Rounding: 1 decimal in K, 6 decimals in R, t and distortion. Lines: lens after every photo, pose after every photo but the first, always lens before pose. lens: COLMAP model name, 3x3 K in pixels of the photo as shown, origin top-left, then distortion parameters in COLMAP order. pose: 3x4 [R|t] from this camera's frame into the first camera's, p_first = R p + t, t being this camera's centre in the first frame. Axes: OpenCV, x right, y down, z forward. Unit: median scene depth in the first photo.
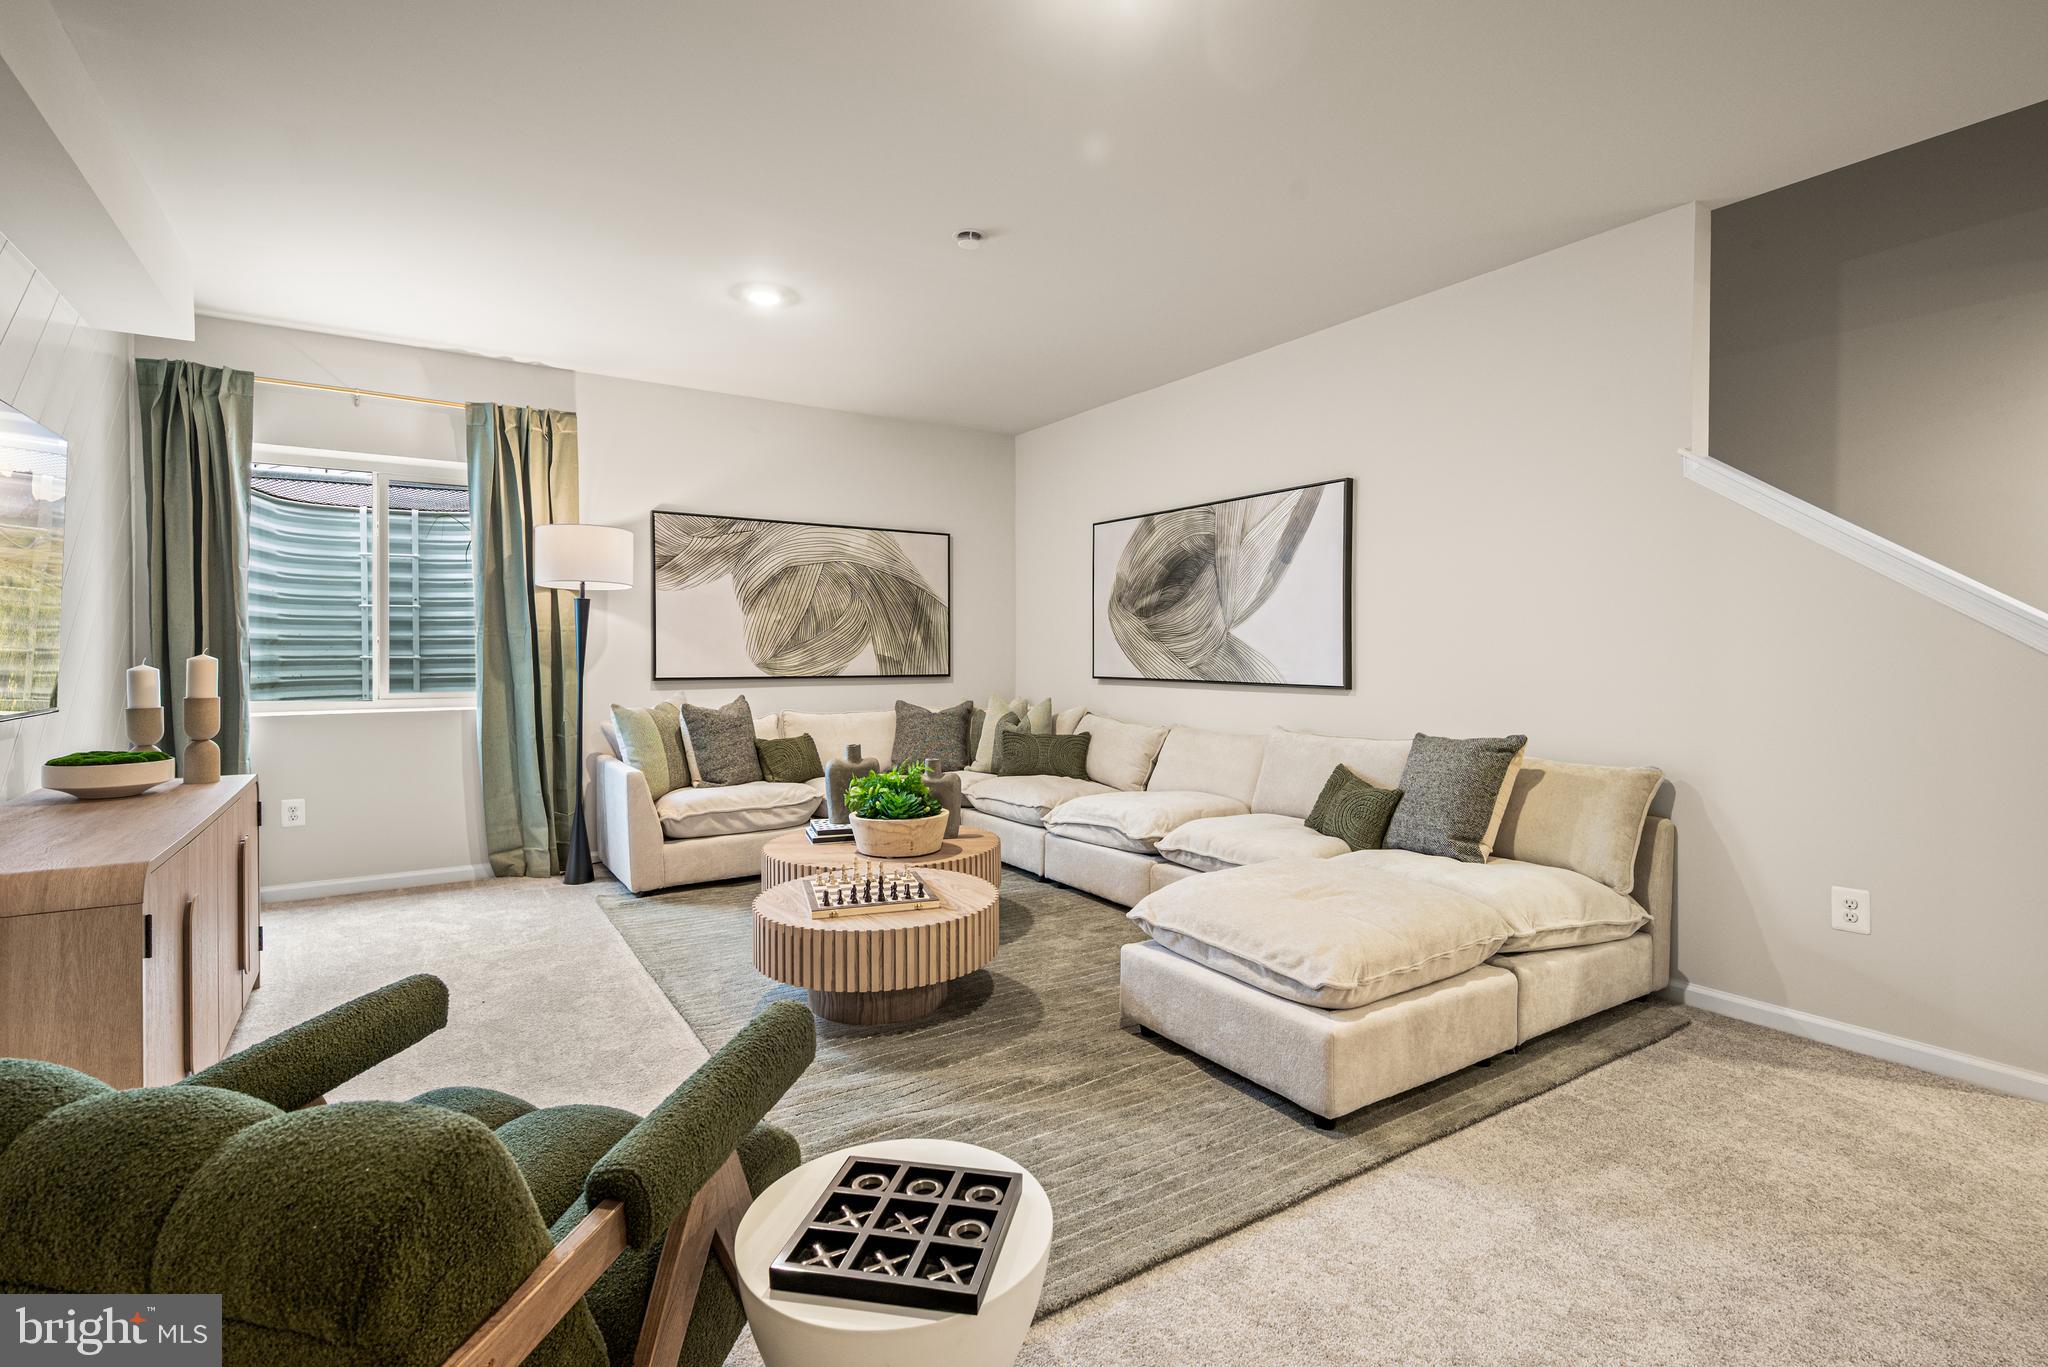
lens RADIAL K [[939.9, 0, 1020.1], [0, 939.9, 667.6], [0, 0, 1]] dist [0.002117, -0.001227]
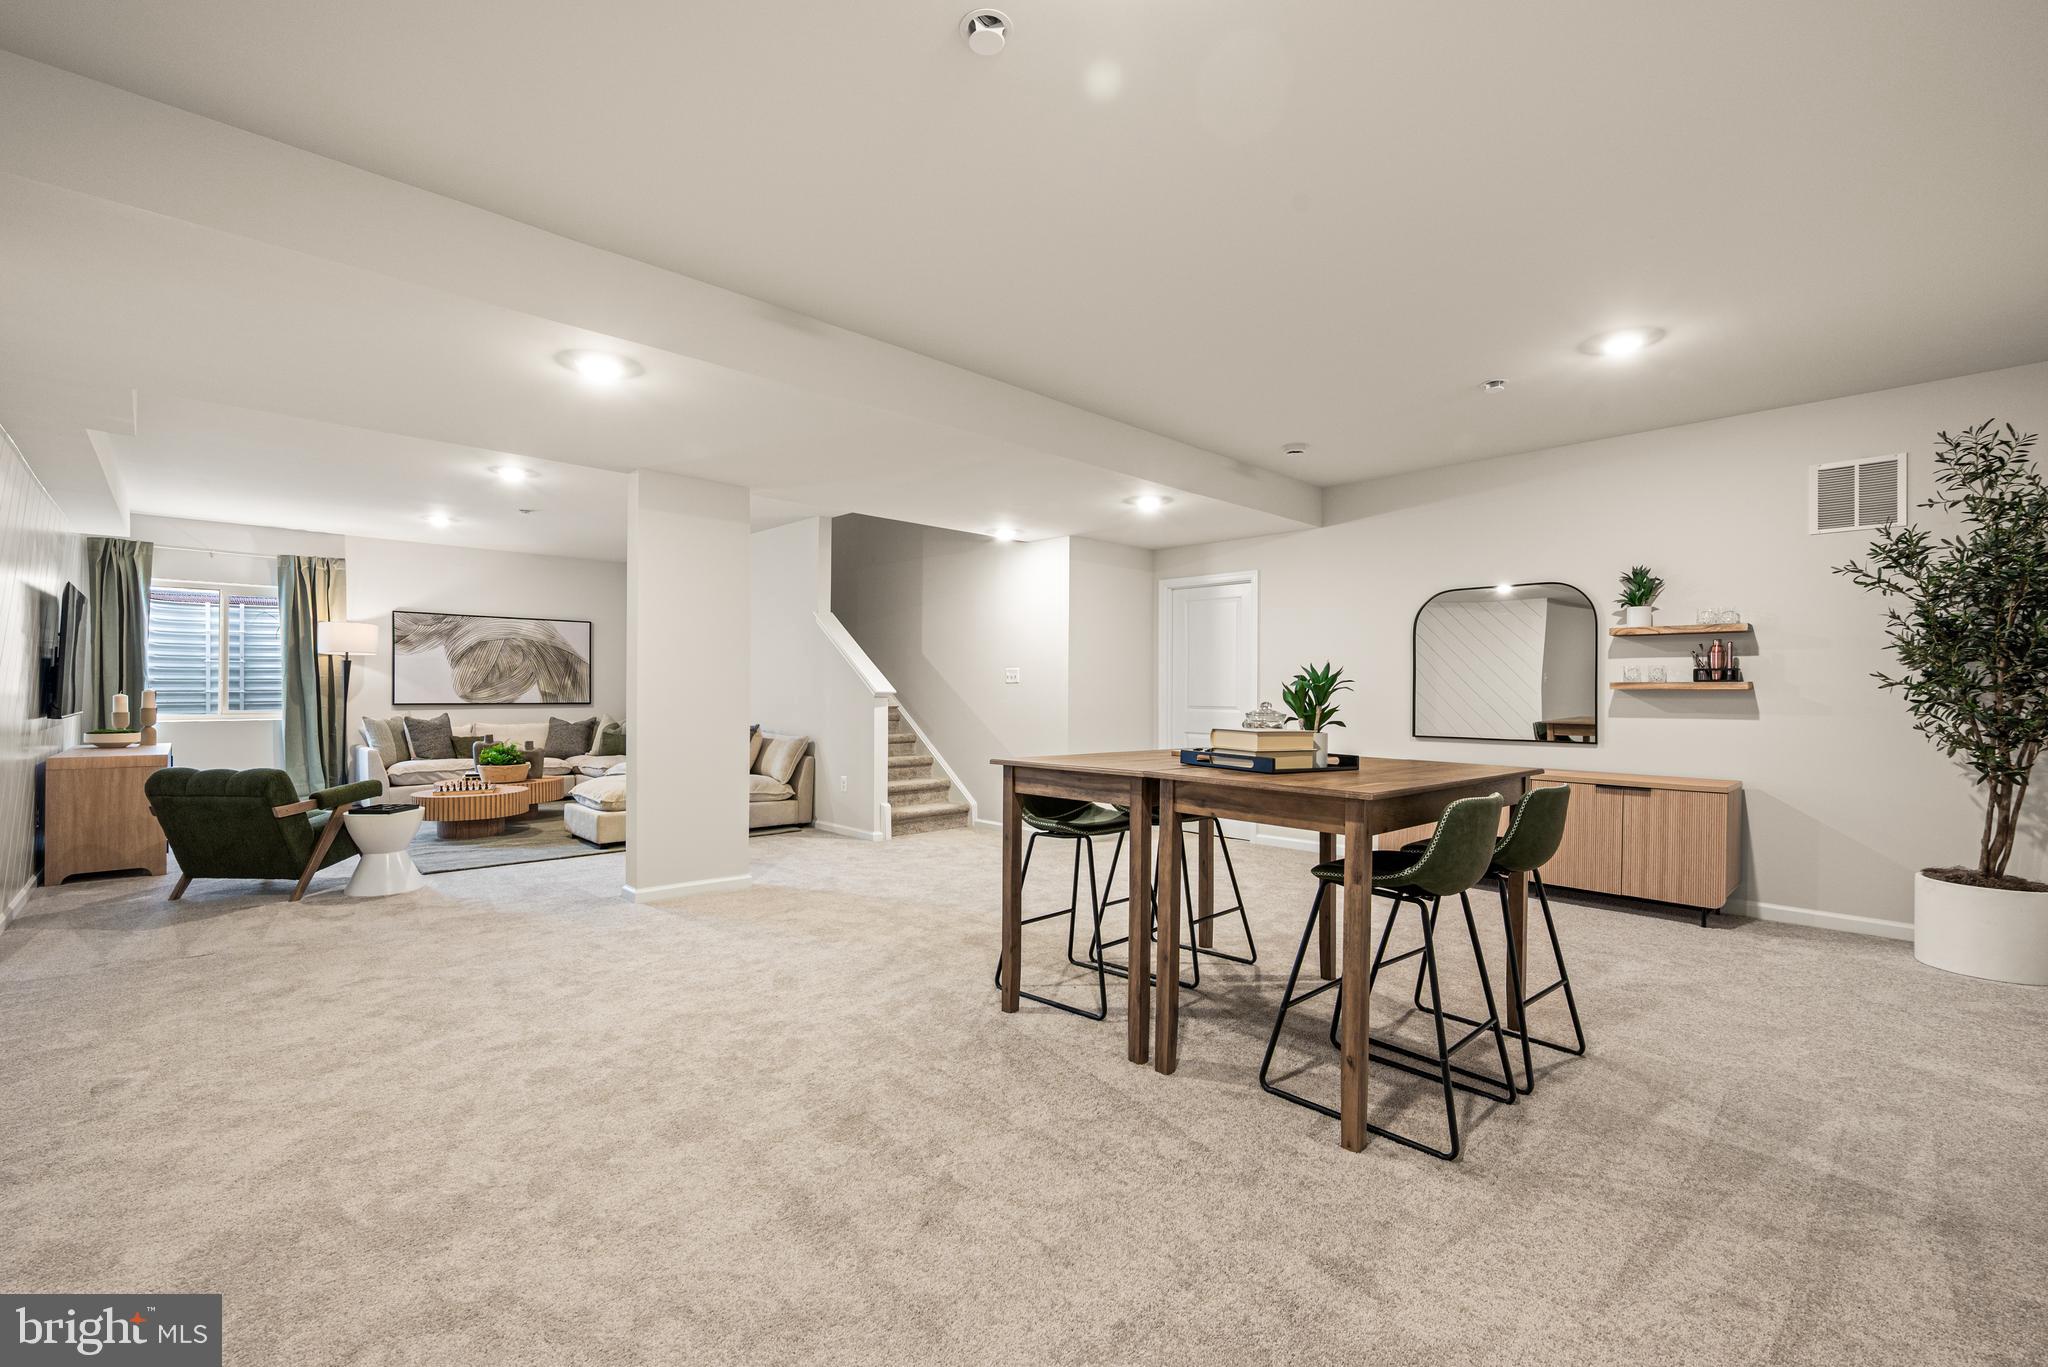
lens RADIAL K [[875.7, 0, 1027.0], [0, 875.7, 695.2], [0, 0, 1]] dist [-0.003451, -0.000577]
pose [[0.982606, 0.004570, 0.185646, 0.451020], [-0.002324, 0.999921, -0.012316, 0.012306], [-0.185687, 0.011670, 0.982540, -0.797697]]
